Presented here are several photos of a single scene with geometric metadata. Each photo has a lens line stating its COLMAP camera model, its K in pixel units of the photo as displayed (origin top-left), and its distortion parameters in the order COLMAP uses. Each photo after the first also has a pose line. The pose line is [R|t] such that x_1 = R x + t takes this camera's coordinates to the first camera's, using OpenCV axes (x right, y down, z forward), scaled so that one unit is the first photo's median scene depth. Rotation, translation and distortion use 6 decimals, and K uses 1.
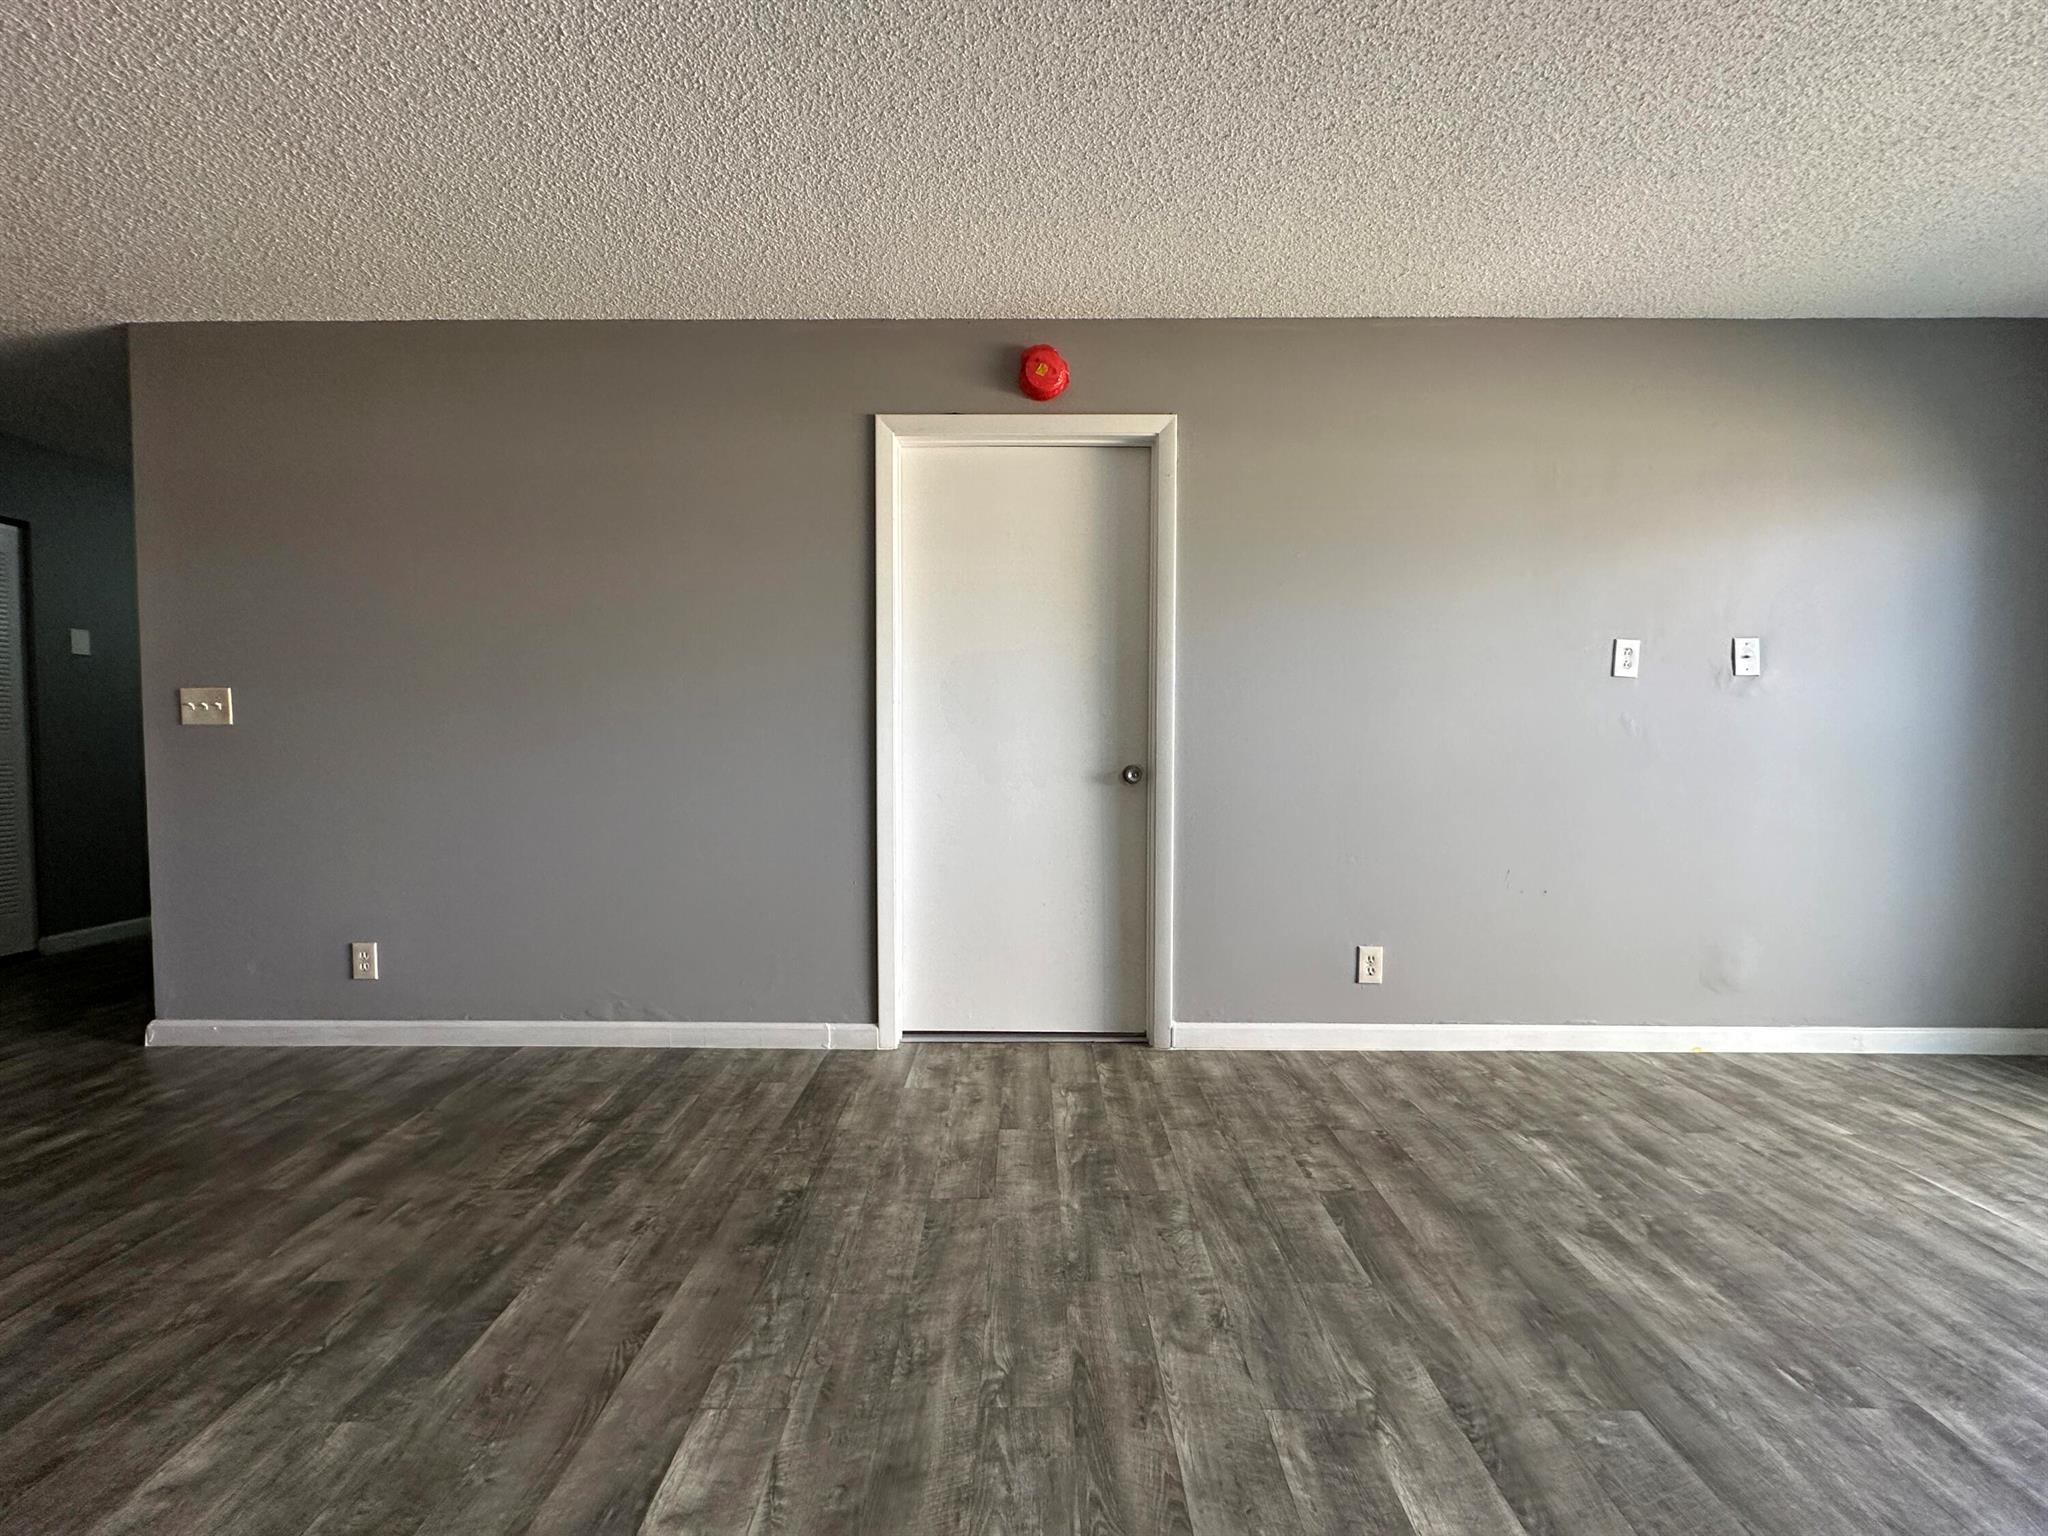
lens RADIAL K [[817.1, 0, 1021.2], [0, 817.1, 770.4], [0, 0, 1]] dist [-0.001029, 0.000134]
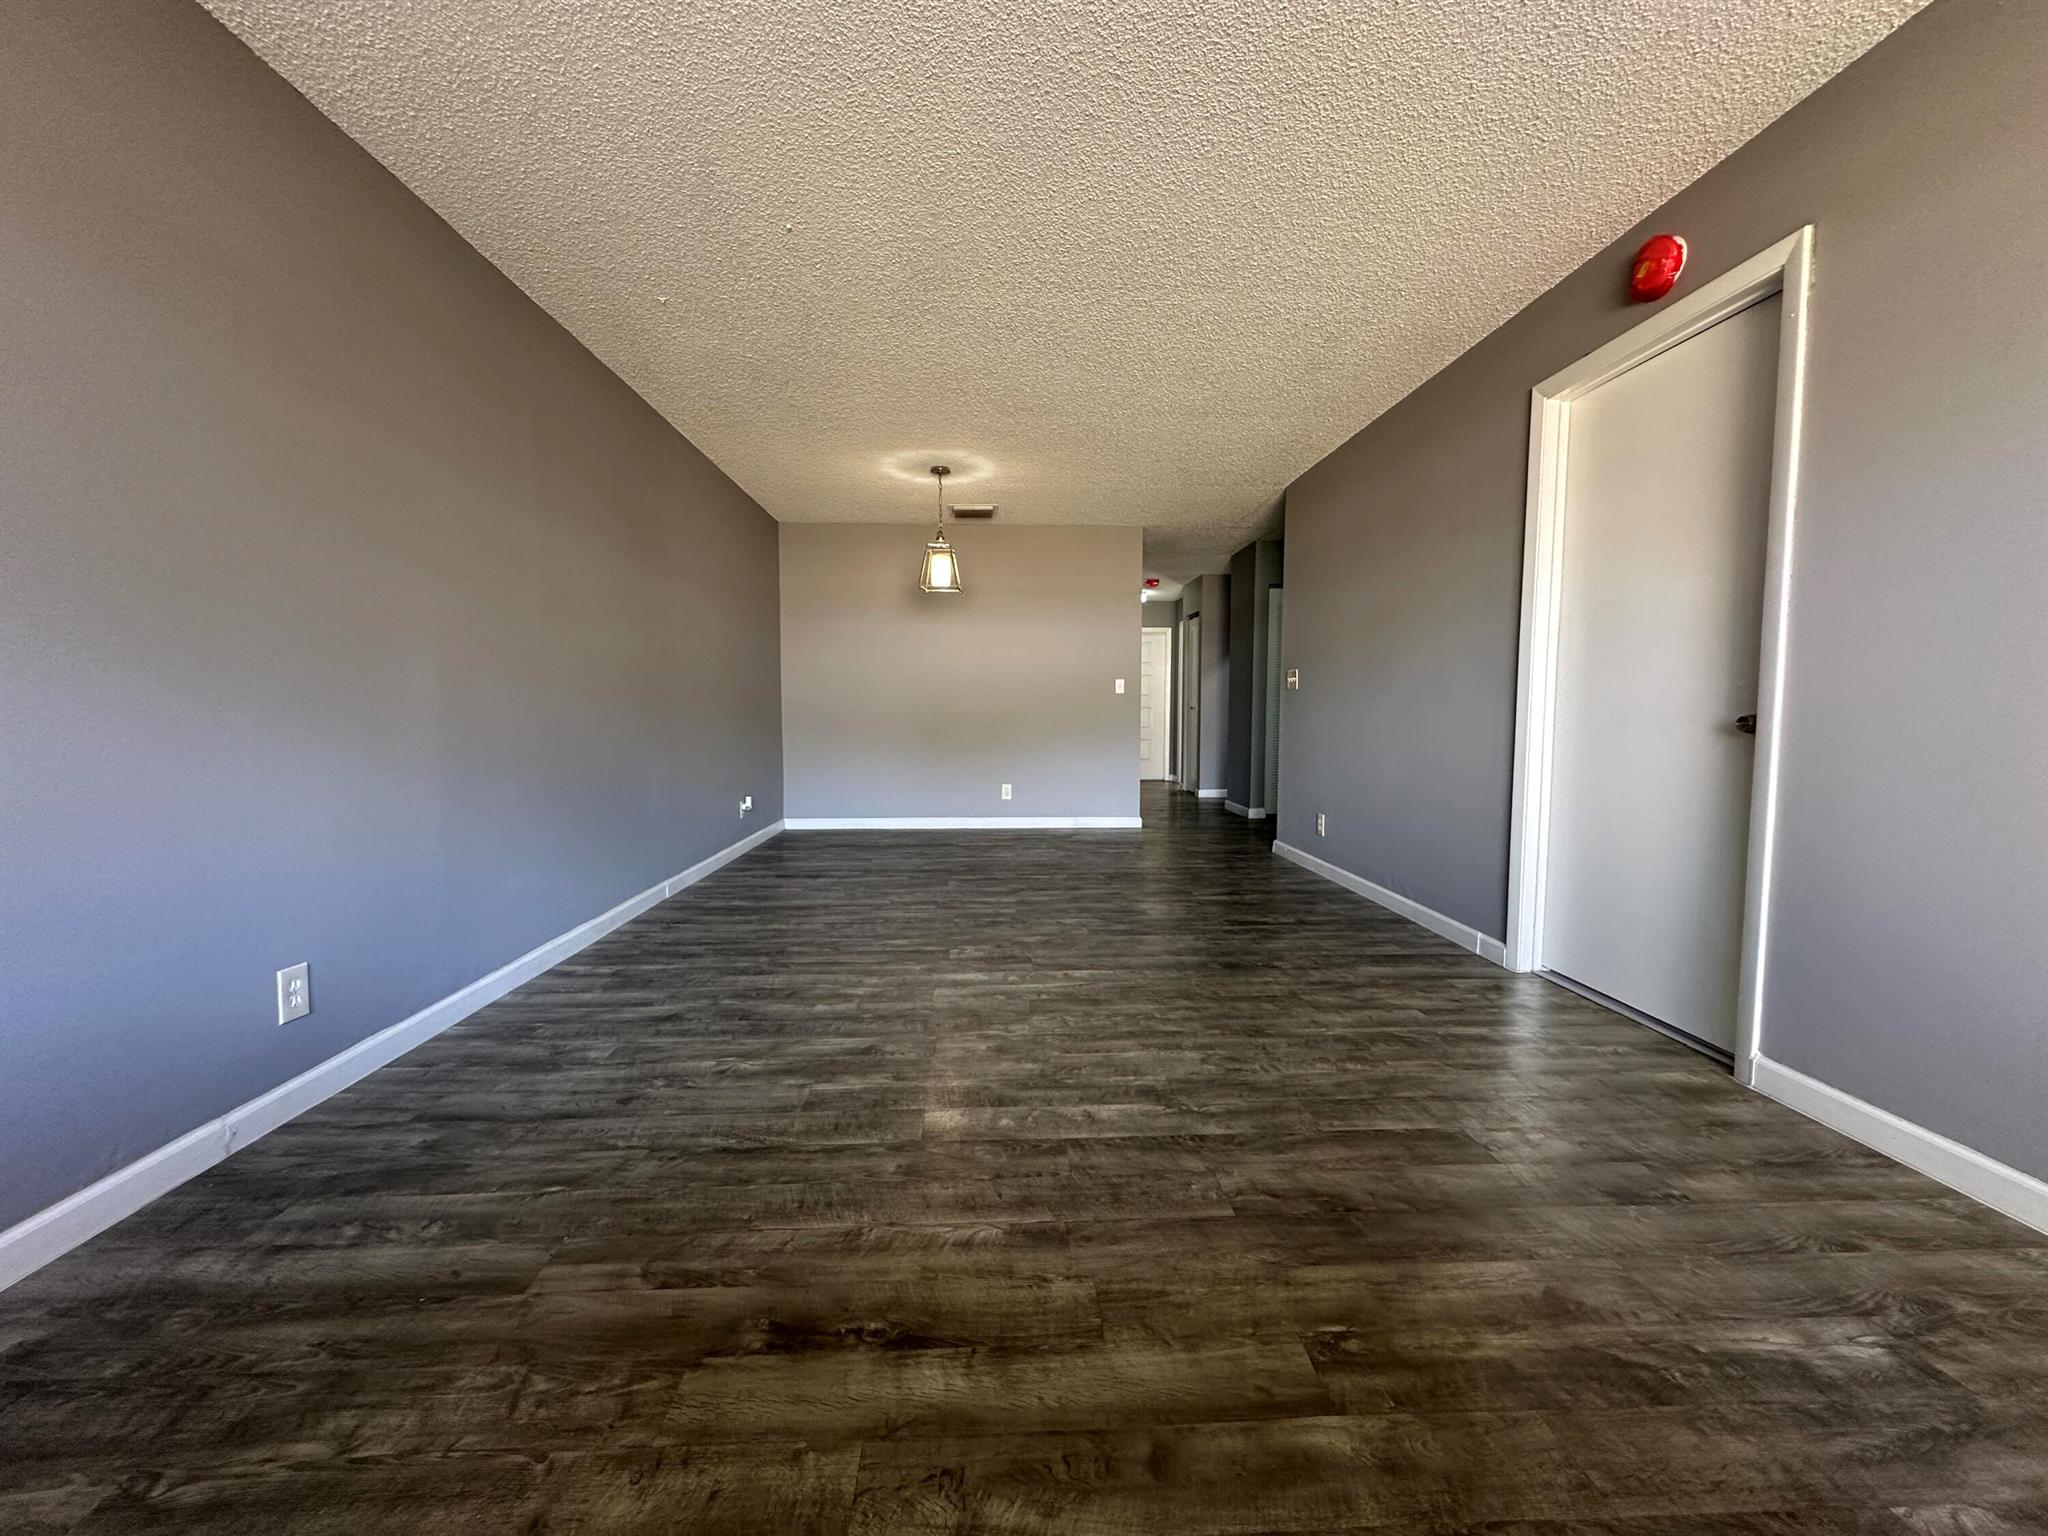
lens RADIAL K [[817.1, 0, 1020.7], [0, 817.1, 767.9], [0, 0, 1]] dist [-0.001029, 0.000134]
pose [[0.047506, 0.069262, -0.996467, 1.153451], [-0.044065, 0.996767, 0.067182, 0.033900], [0.997898, 0.040718, 0.050405, 0.359833]]
